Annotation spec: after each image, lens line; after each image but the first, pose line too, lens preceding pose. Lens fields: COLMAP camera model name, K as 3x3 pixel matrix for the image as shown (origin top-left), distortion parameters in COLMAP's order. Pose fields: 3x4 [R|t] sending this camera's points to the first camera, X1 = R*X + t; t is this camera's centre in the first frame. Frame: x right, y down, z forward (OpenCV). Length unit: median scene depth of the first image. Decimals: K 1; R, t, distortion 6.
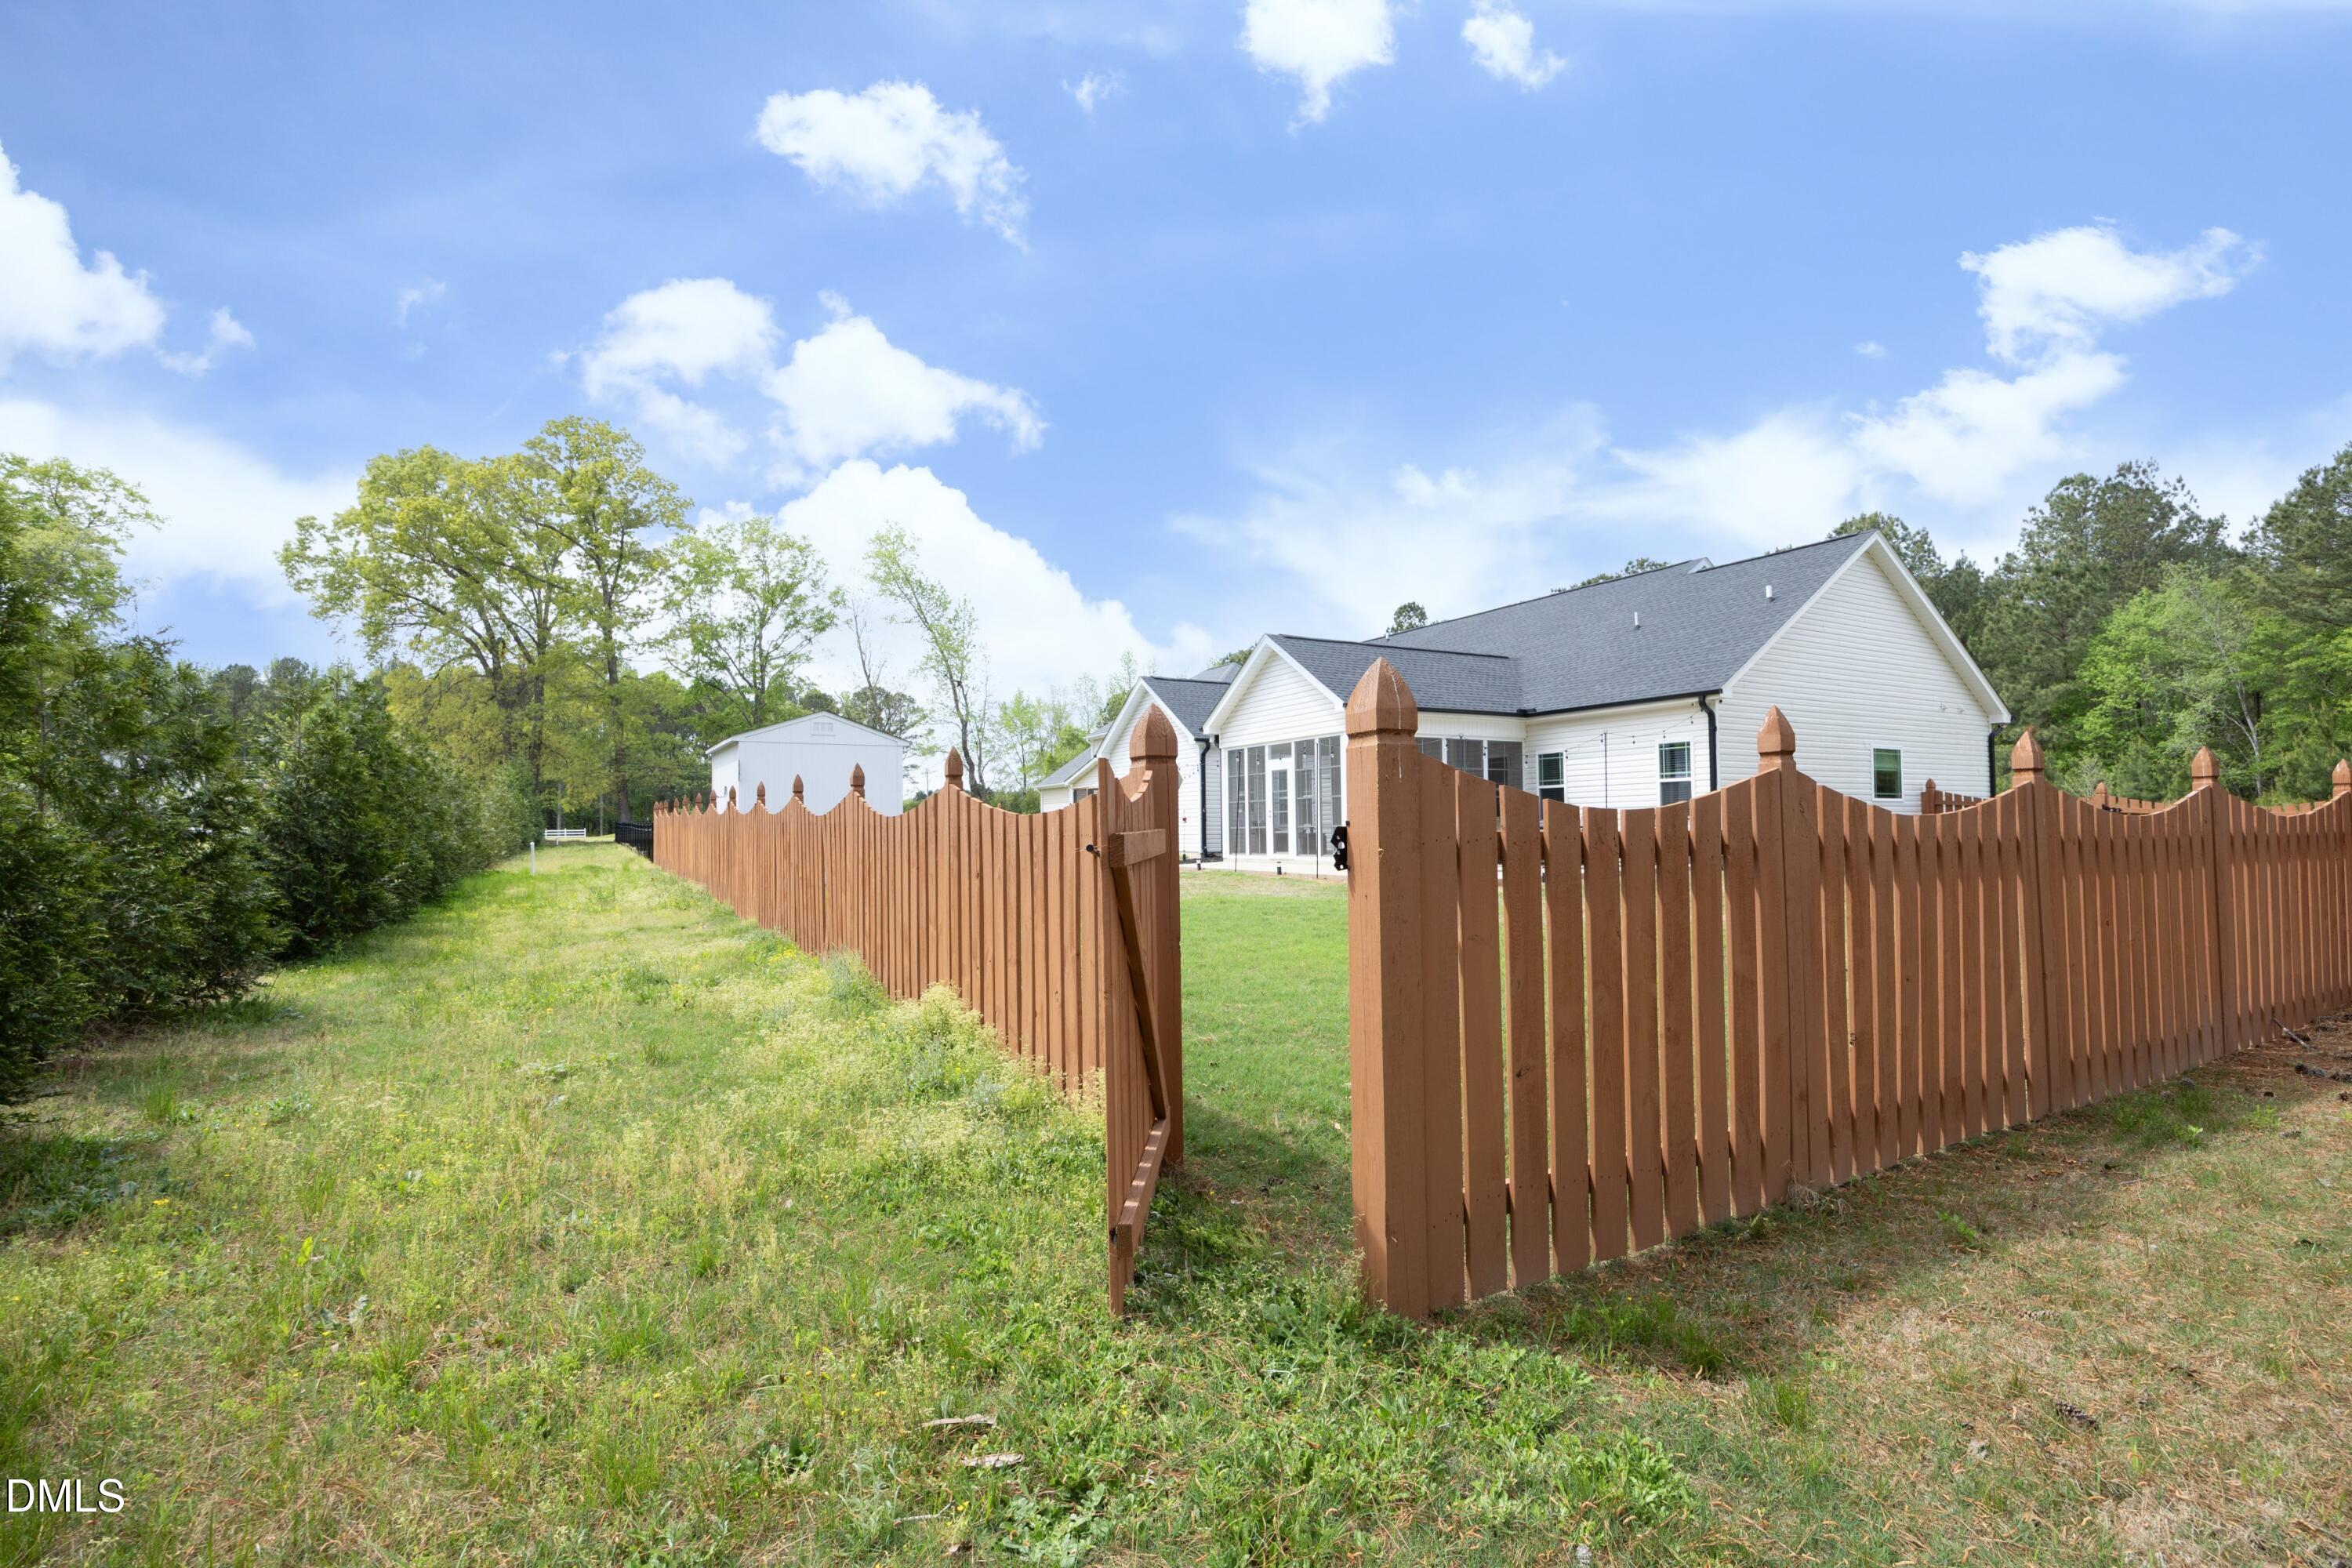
lens RADIAL K [[1068.0, 0, 1176.0], [0, 1068.0, 784.0], [0, 0, 1]] dist [-0.019960, 0.000412]
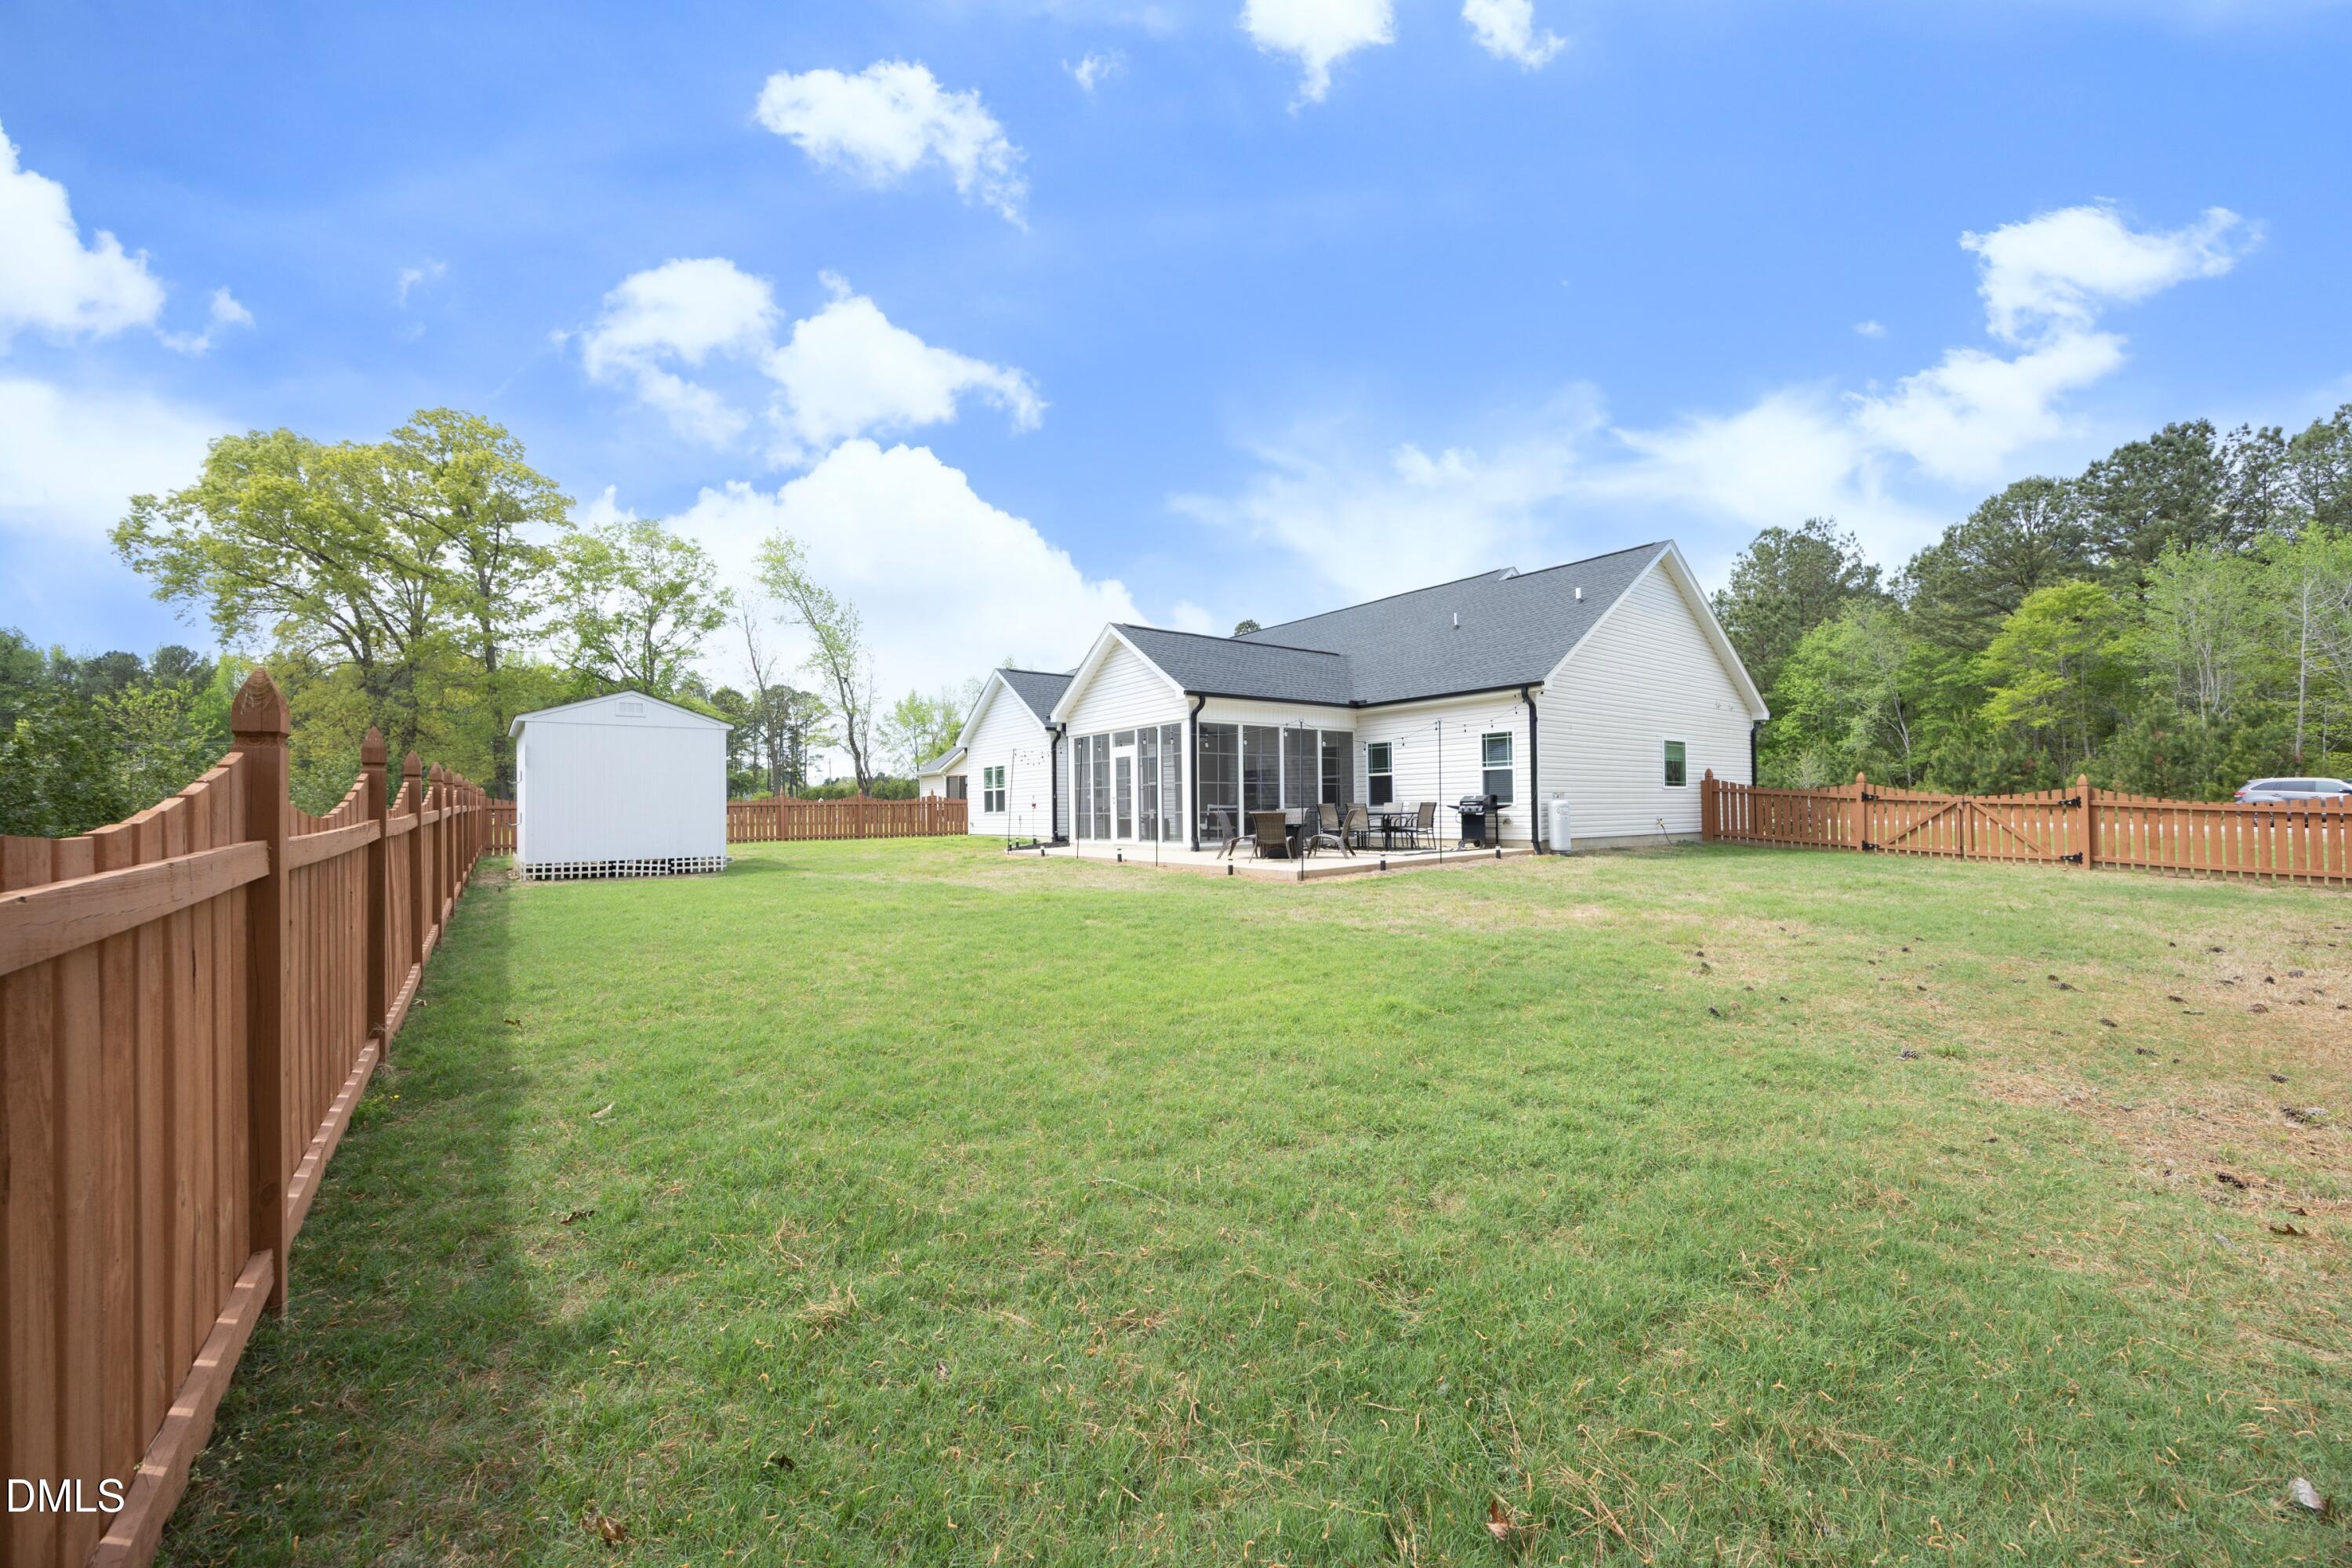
lens RADIAL K [[887.1, 0, 1182.0], [0, 887.1, 796.1], [0, 0, 1]] dist [-0.000630, -0.000096]
pose [[0.989803, -0.000218, 0.142441, 0.010124], [-0.003476, 0.999664, 0.025689, 0.000597], [-0.142399, -0.025922, 0.989470, 0.048645]]
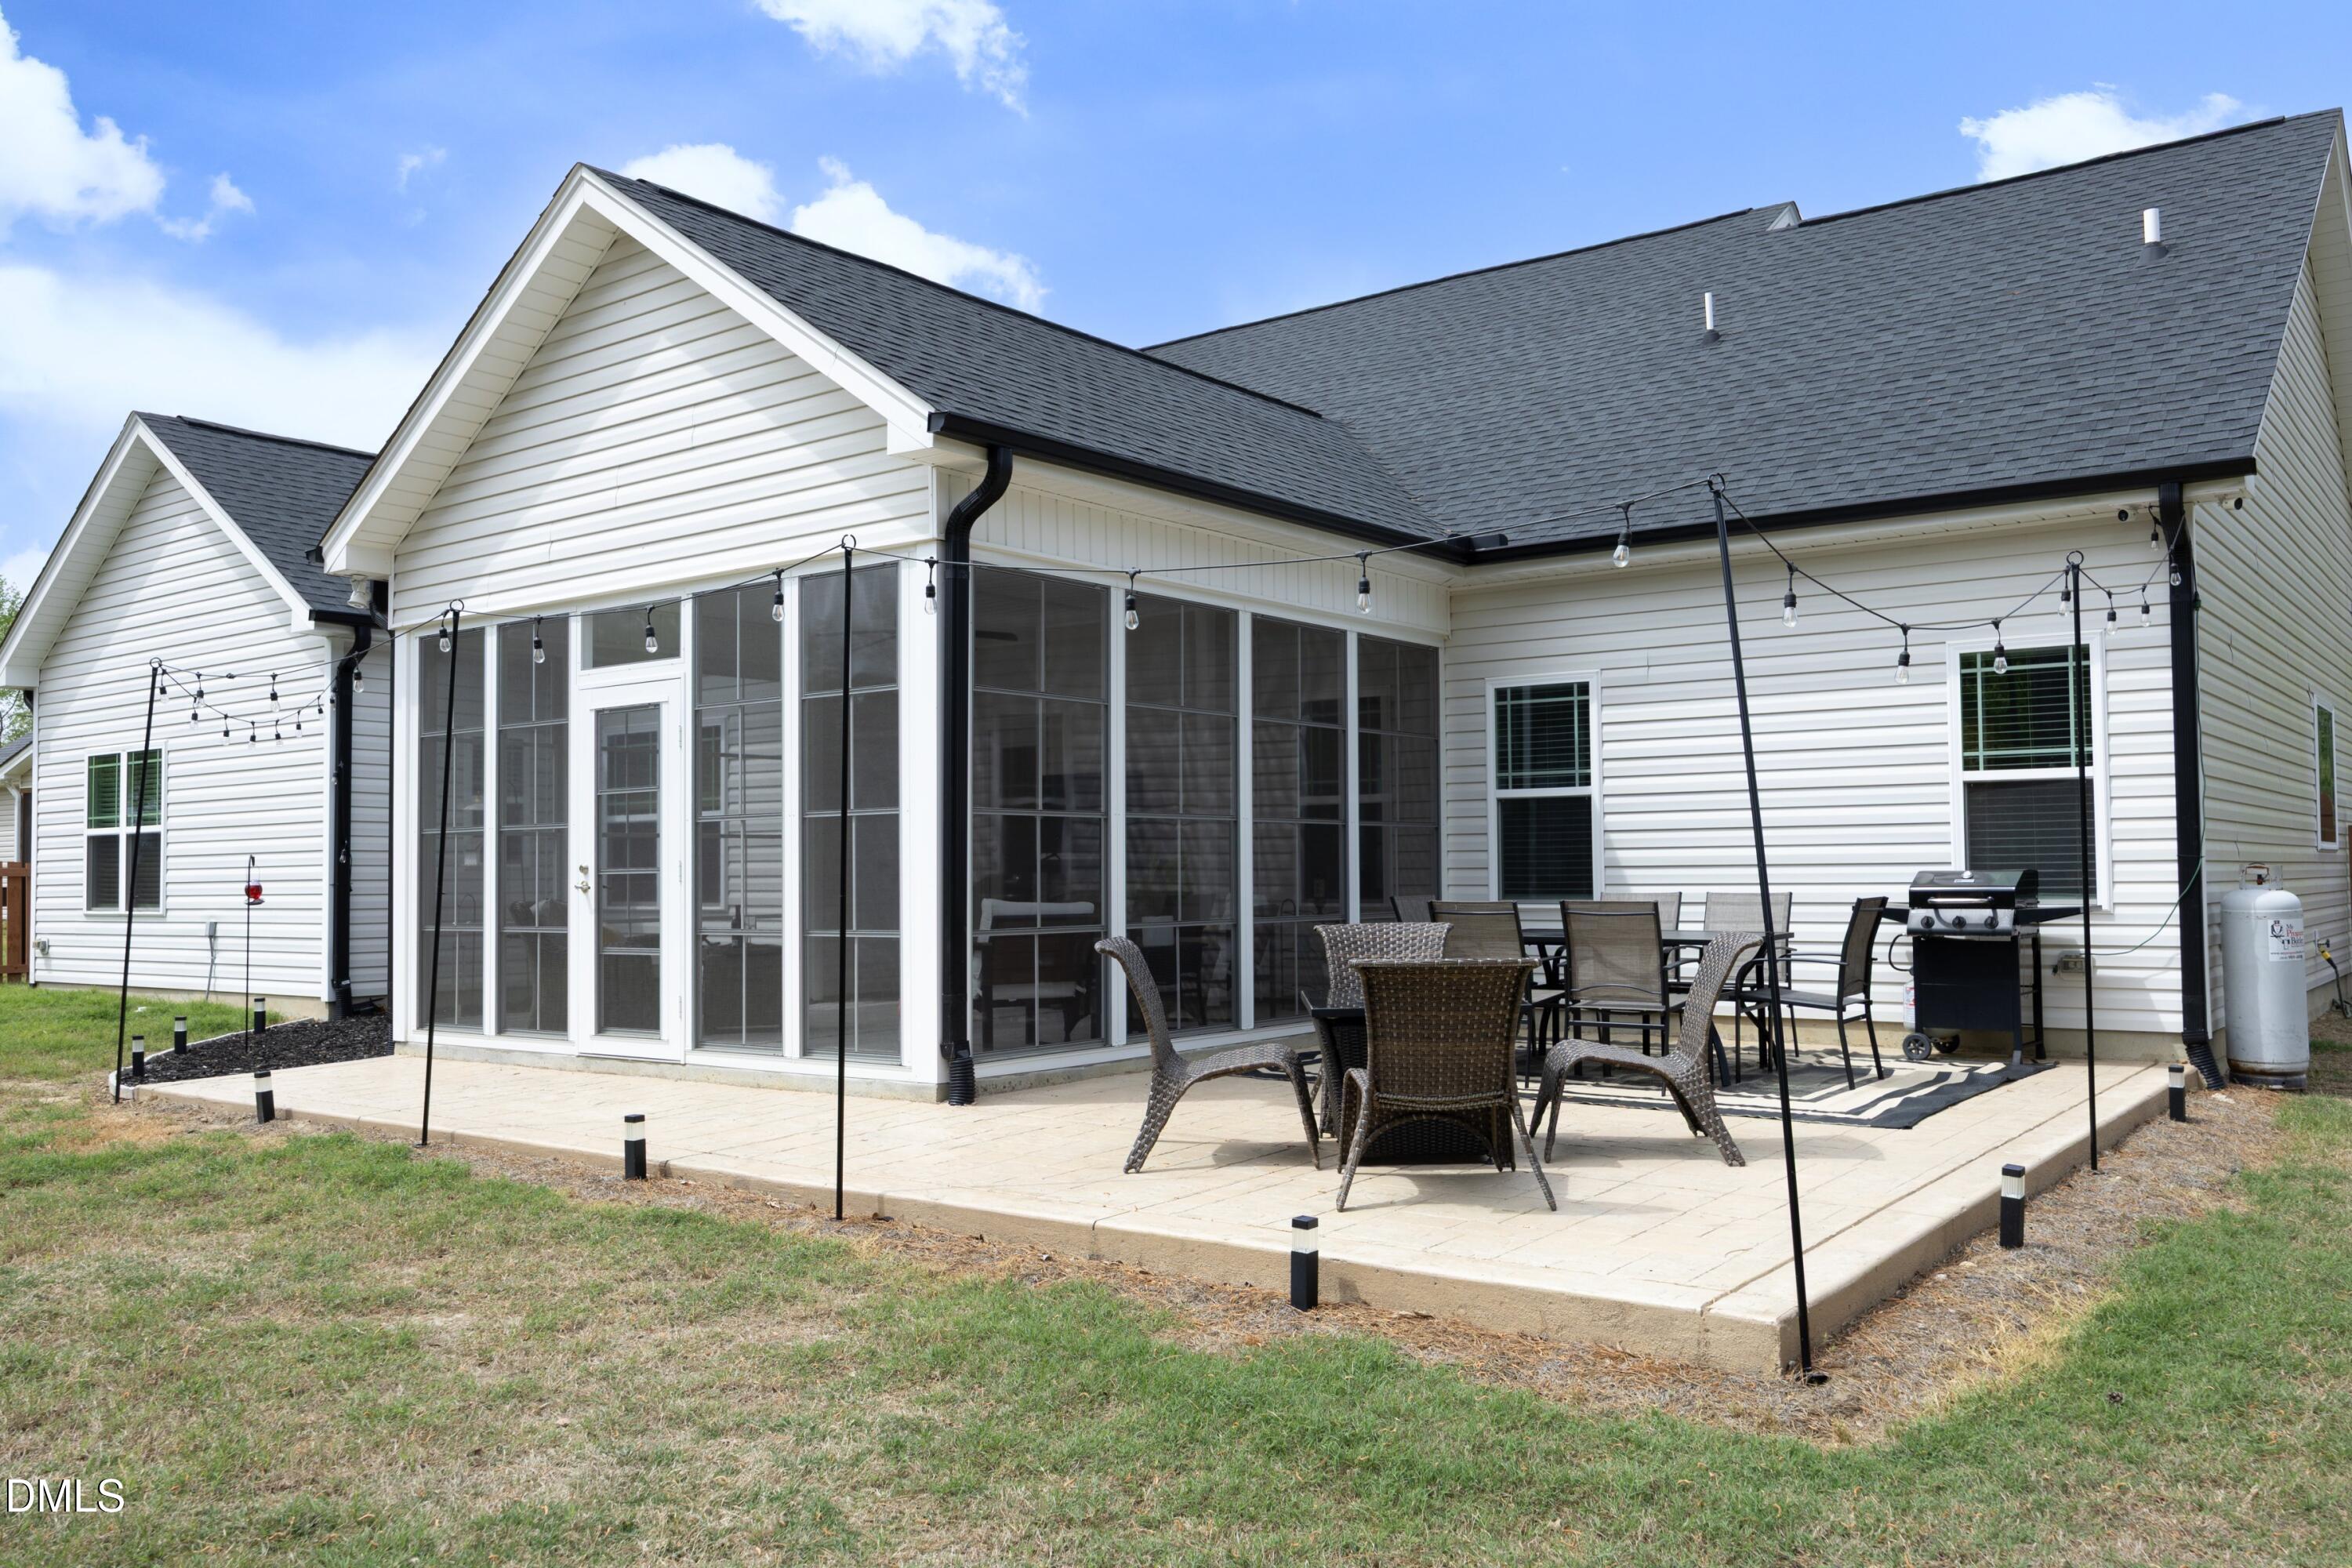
lens RADIAL K [[1832.2, 0, 1174.8], [0, 1832.2, 798.2], [0, 0, 1]] dist [-0.004727, -0.001331]
pose [[0.914960, 0.018643, 0.403113, 0.012859], [-0.018249, 0.999822, -0.004820, 0.002590], [-0.403131, -0.002947, 0.915138, 0.173097]]
